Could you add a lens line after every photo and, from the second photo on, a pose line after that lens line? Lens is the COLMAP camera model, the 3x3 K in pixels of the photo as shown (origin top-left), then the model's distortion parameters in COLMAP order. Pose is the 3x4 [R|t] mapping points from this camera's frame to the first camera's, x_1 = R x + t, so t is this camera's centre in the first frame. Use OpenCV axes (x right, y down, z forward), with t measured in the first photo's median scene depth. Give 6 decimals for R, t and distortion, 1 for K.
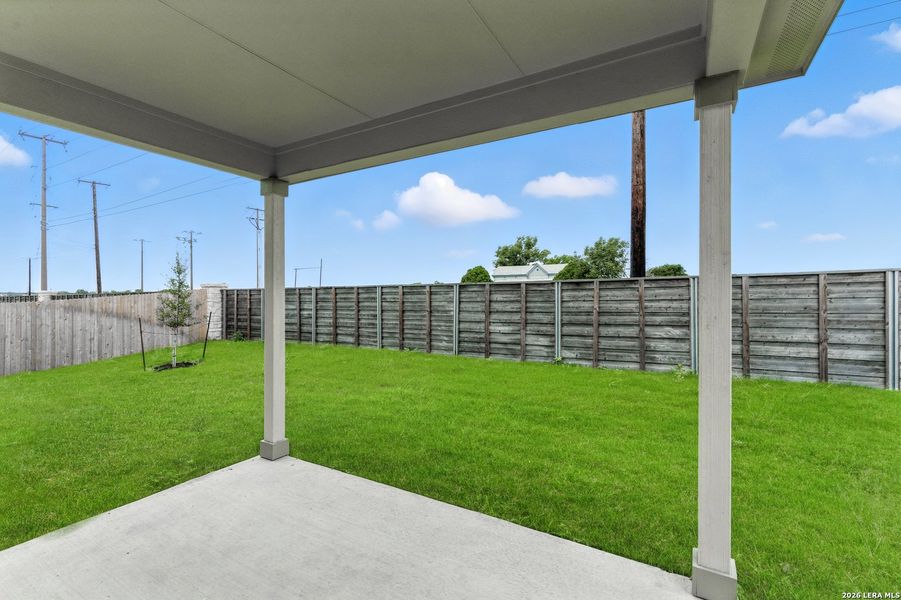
lens RADIAL K [[406.9, 0, 445.9], [0, 406.9, 297.7], [0, 0, 1]] dist [-0.004466, 0.002095]
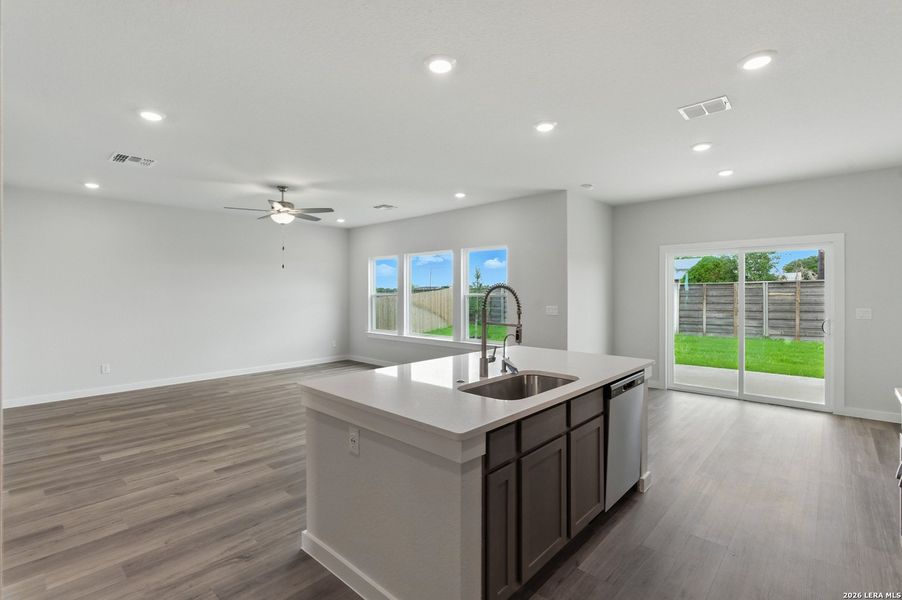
lens RADIAL K [[407.3, 0, 457.7], [0, 407.3, 293.9], [0, 0, 1]] dist [-0.004466, 0.002095]
pose [[0.979187, -0.003663, -0.202928, -0.503601], [0.003969, 0.999992, 0.001098, -0.003659], [0.202922, -0.001881, 0.979193, -0.642789]]
